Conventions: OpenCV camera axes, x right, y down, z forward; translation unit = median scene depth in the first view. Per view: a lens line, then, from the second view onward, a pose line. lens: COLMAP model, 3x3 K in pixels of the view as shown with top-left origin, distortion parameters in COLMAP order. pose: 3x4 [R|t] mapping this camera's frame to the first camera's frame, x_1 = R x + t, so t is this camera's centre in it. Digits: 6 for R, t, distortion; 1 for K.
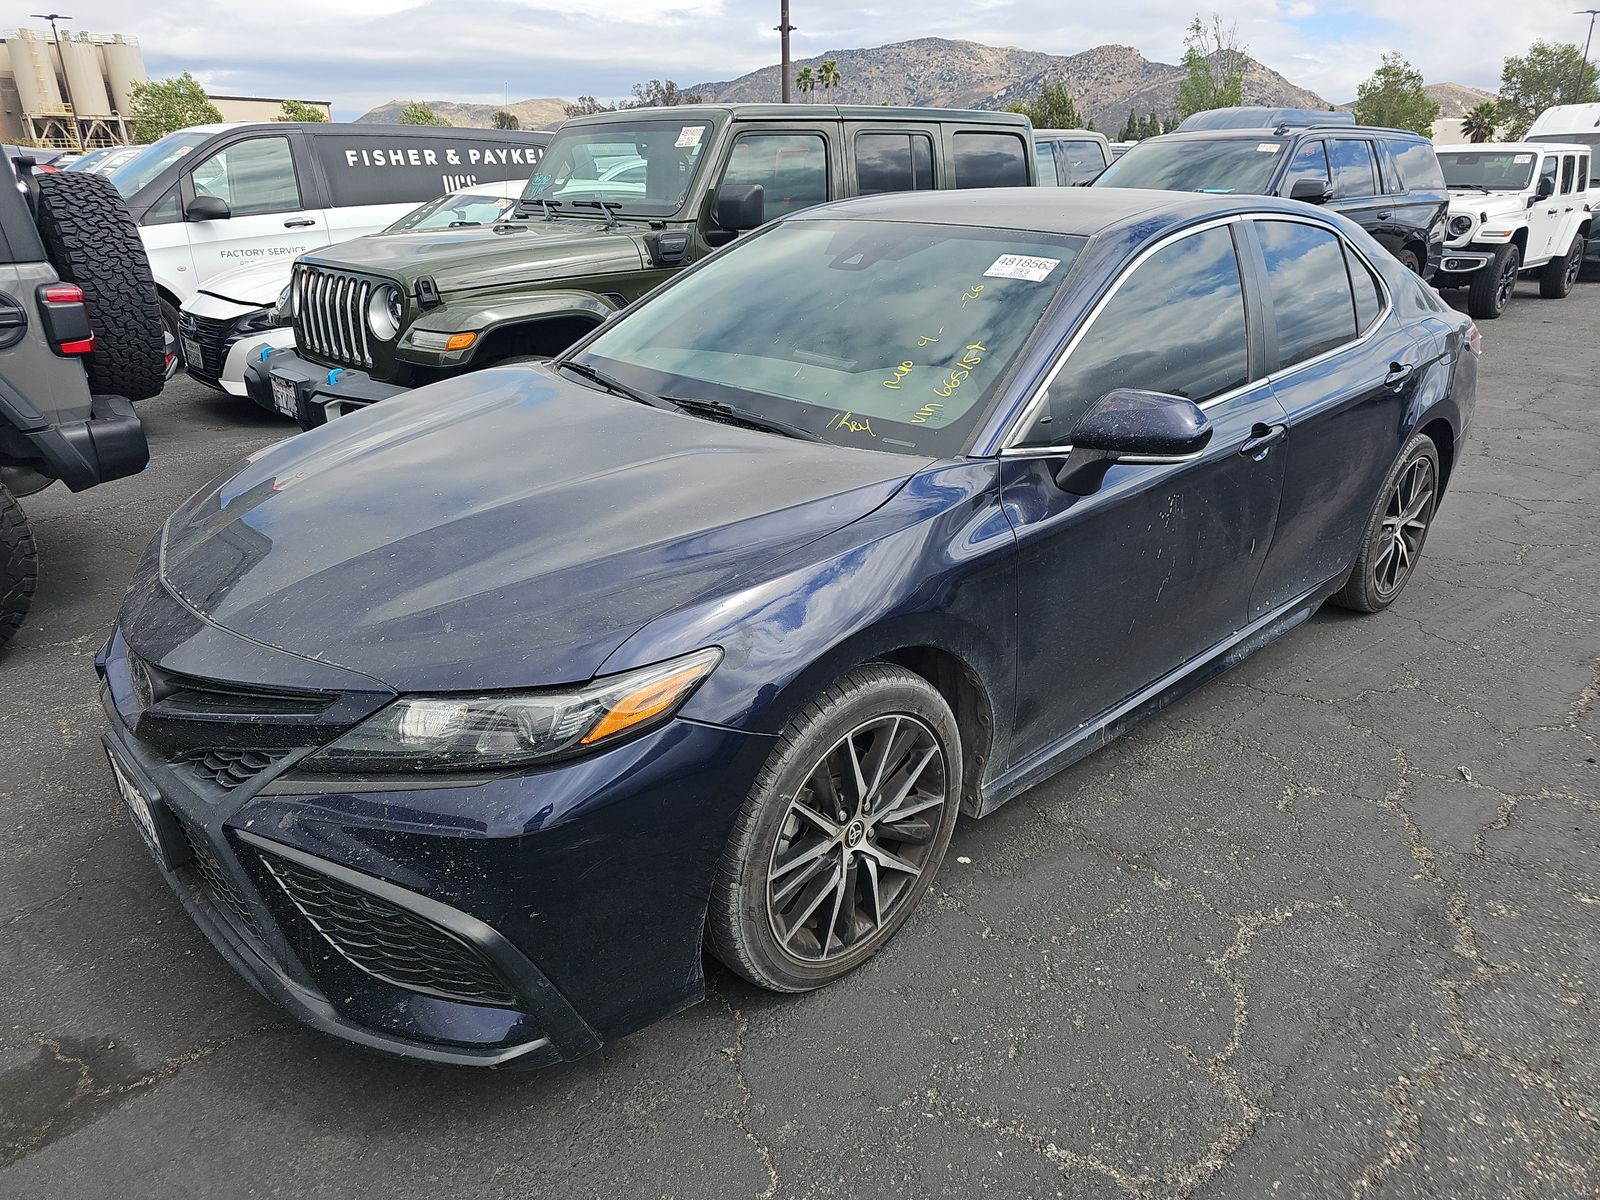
lens RADIAL K [[1136.4, 0, 800.0], [0, 1136.4, 600.0], [0, 0, 1]] dist [0.083590, -0.056037]
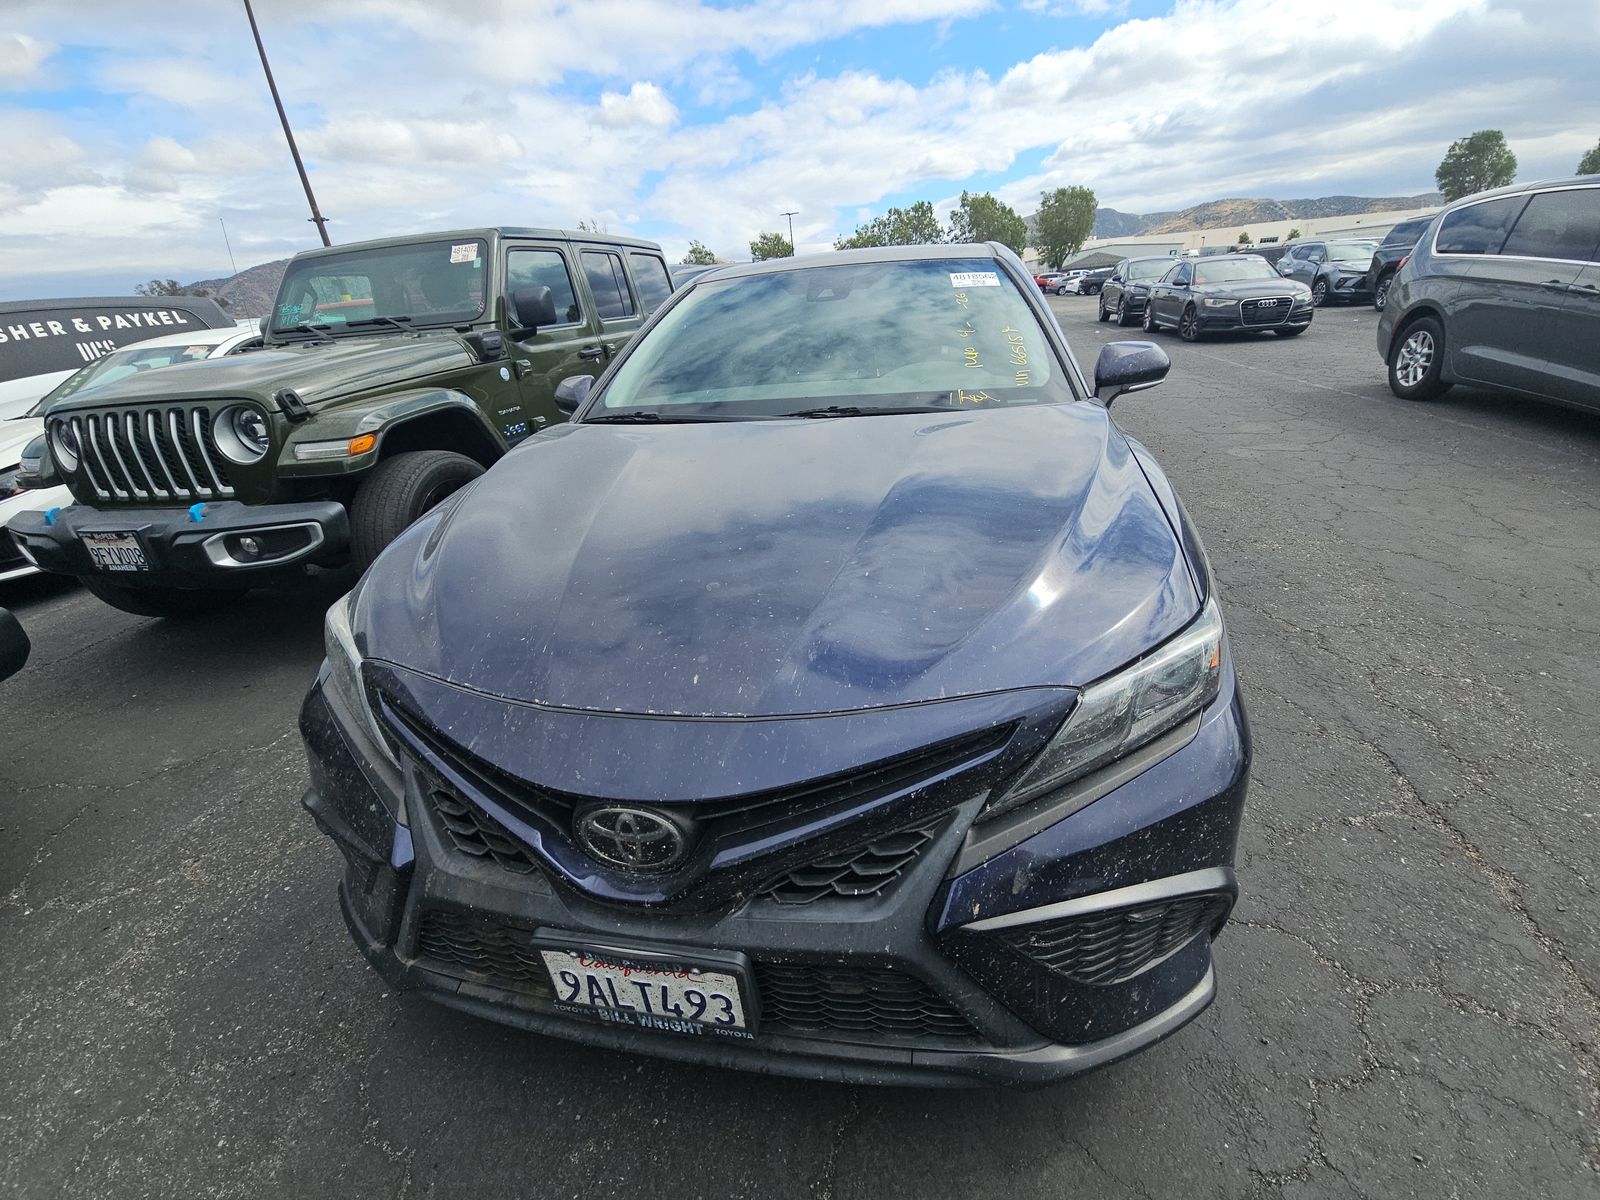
lens RADIAL K [[632.1, 0, 743.8], [0, 632.1, 604.3], [0, 0, 1]] dist [0.078852, -0.043097]
pose [[0.792869, -0.314881, 0.521736, -0.213314], [0.297947, 0.947155, 0.118849, -0.031586], [-0.531589, 0.061218, 0.844788, 0.189098]]
